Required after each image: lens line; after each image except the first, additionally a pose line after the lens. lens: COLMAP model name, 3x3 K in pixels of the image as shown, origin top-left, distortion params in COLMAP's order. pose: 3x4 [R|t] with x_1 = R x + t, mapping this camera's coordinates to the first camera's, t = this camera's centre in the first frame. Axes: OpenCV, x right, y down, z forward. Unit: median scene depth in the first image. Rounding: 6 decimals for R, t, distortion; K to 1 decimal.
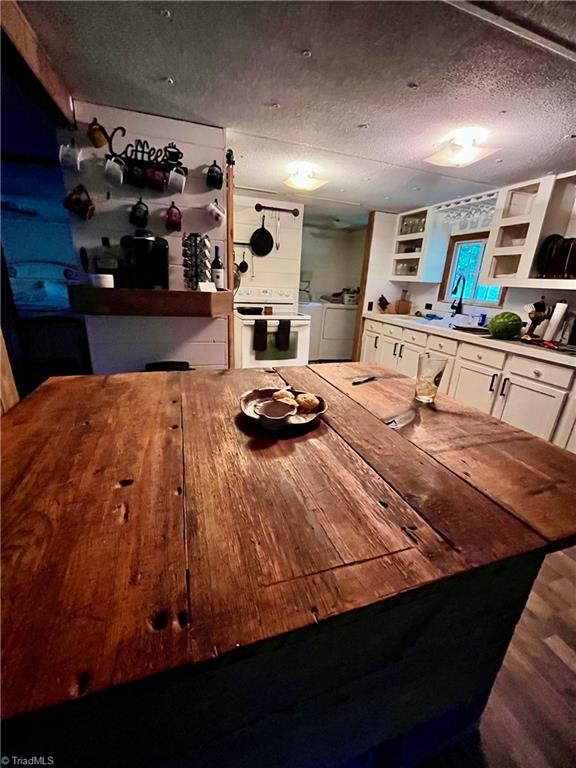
lens RADIAL K [[314.4, 0, 288.9], [0, 314.4, 381.0], [0, 0, 1]] dist [-0.000781, 0.000375]
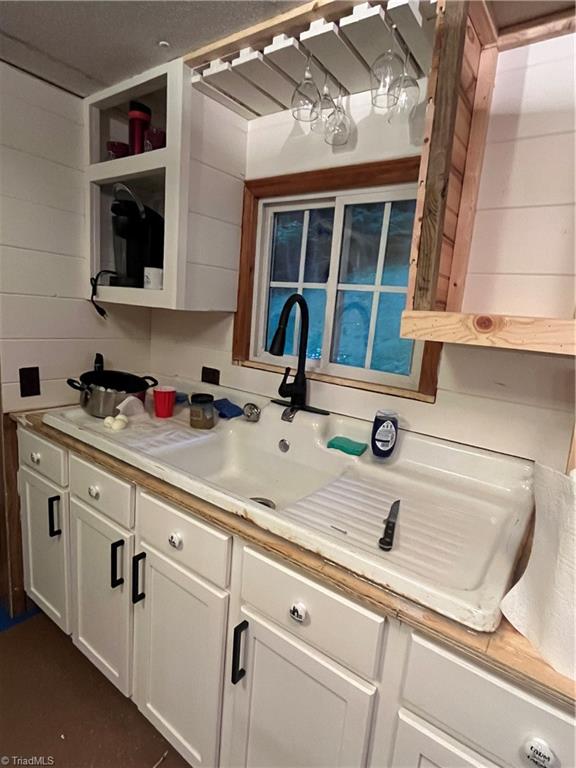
lens RADIAL K [[409.0, 0, 287.9], [0, 409.0, 385.1], [0, 0, 1]] dist [-0.002397, -0.000051]
pose [[0.819283, -0.088219, 0.566562, 0.289951], [0.144791, 0.987902, -0.055552, -0.215197], [-0.554807, 0.127546, 0.822144, 0.655243]]
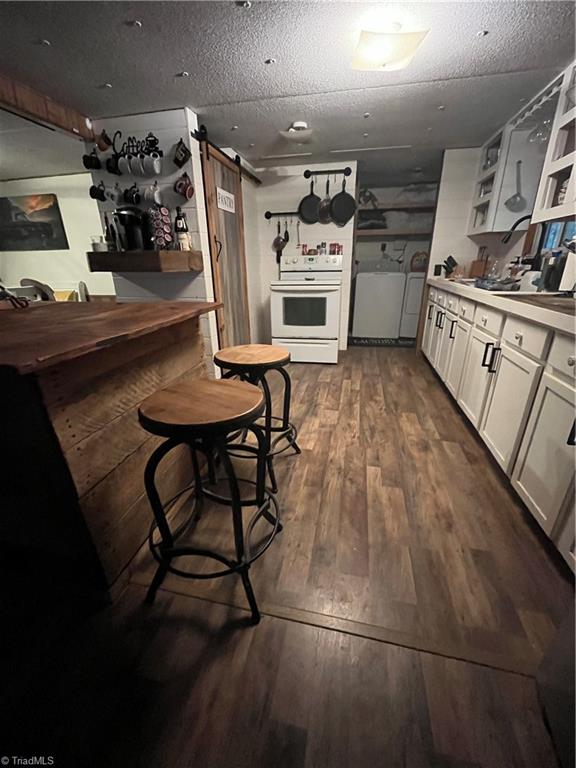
lens RADIAL K [[314.4, 0, 287.9], [0, 314.4, 385.4], [0, 0, 1]] dist [-0.000781, 0.000375]
pose [[0.857162, 0.130307, -0.498291, 0.453666], [-0.104547, 0.991345, 0.079402, 0.048283], [0.504325, -0.015965, 0.863366, 0.089026]]
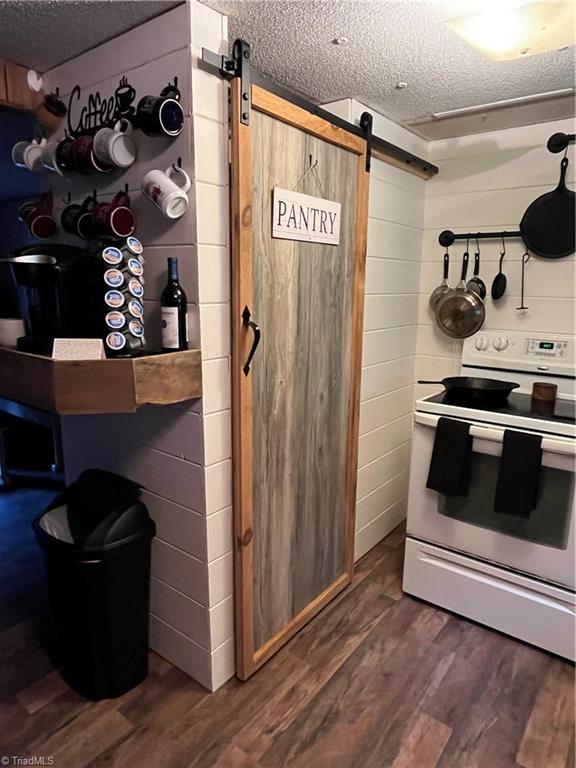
lens RADIAL K [[493.2, 0, 291.0], [0, 493.2, 381.3], [0, 0, 1]] dist [-0.003153, 0.001361]
pose [[0.559473, 0.118578, -0.820323, 0.271829], [-0.240933, 0.970243, -0.024072, -0.164266], [0.793058, 0.211111, 0.571394, 0.449441]]
